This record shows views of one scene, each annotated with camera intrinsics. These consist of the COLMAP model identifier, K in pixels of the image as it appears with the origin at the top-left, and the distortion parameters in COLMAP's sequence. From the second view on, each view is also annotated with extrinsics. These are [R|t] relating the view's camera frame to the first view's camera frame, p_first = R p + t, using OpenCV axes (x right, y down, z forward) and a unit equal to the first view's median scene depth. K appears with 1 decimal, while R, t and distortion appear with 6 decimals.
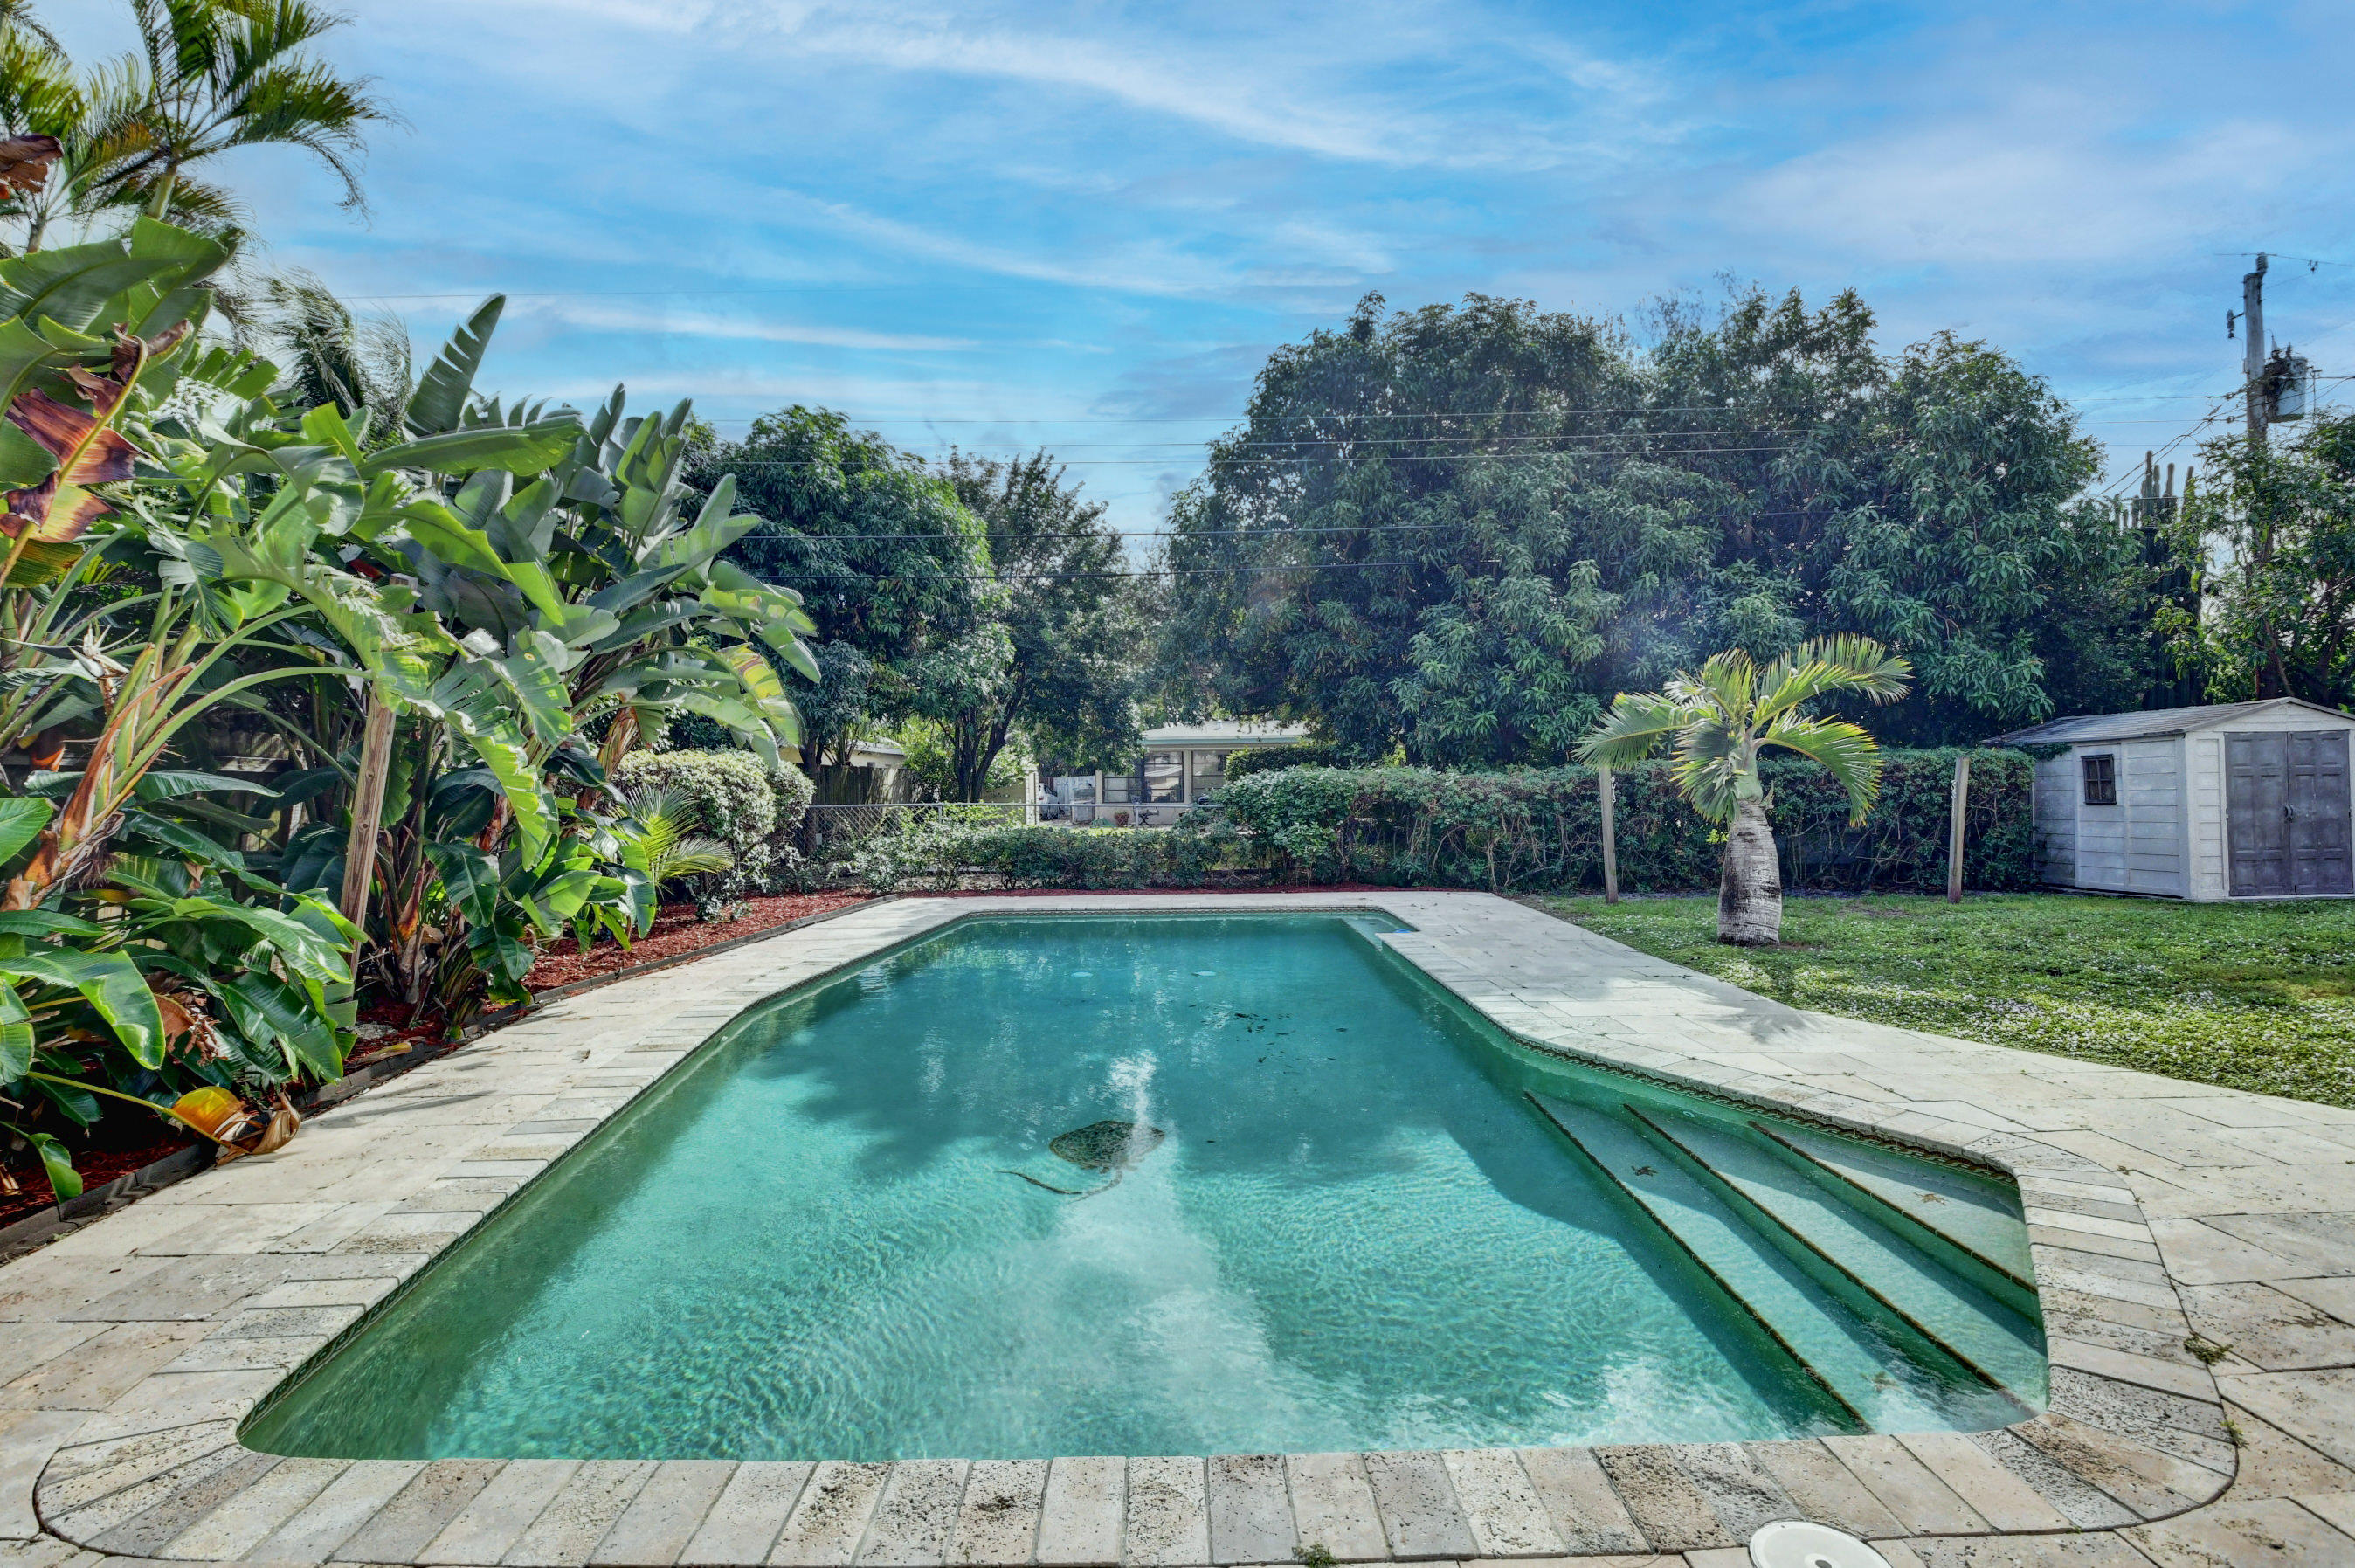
lens RADIAL K [[1030.6, 0, 1189.1], [0, 1030.6, 787.5], [0, 0, 1]] dist [-0.002575, -0.012581]
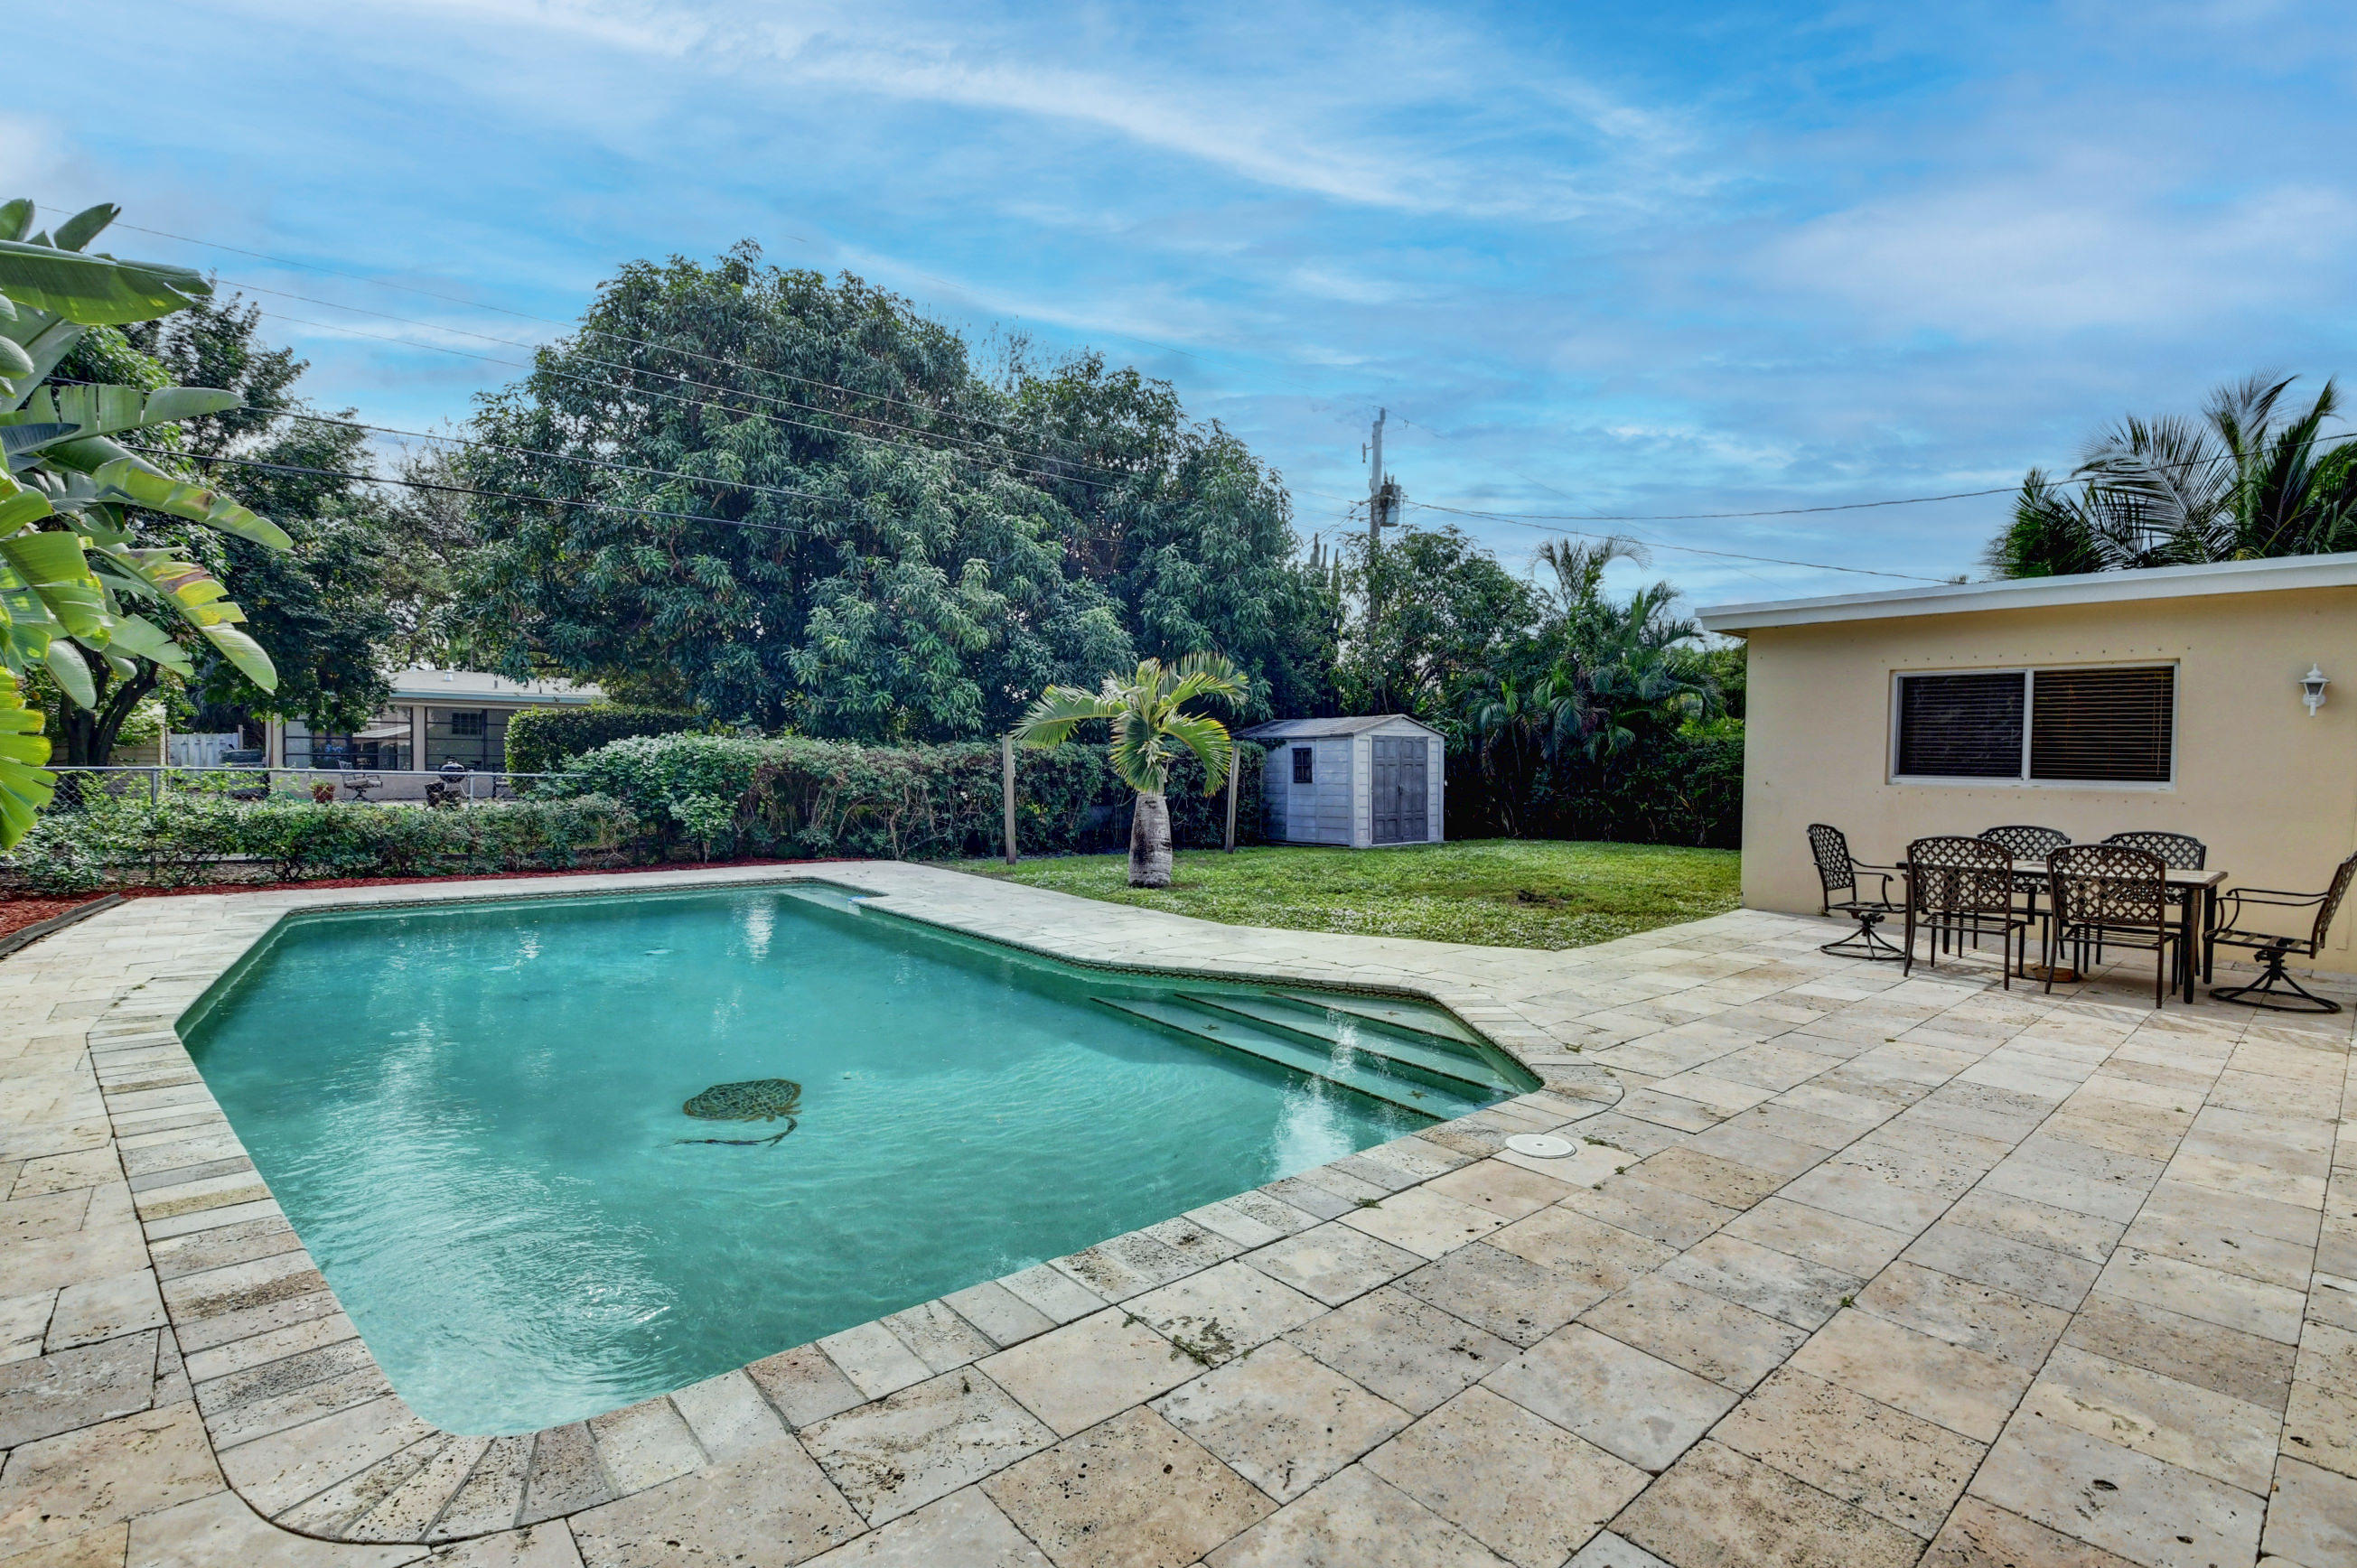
lens RADIAL K [[1043.5, 0, 1186.4], [0, 1043.5, 787.5], [0, 0, 1]] dist [0.015218, -0.019914]
pose [[0.772269, 0.005663, 0.635271, -0.151041], [-0.020112, 0.999677, 0.015539, 0.004010], [-0.634978, -0.024777, 0.772133, -0.017878]]
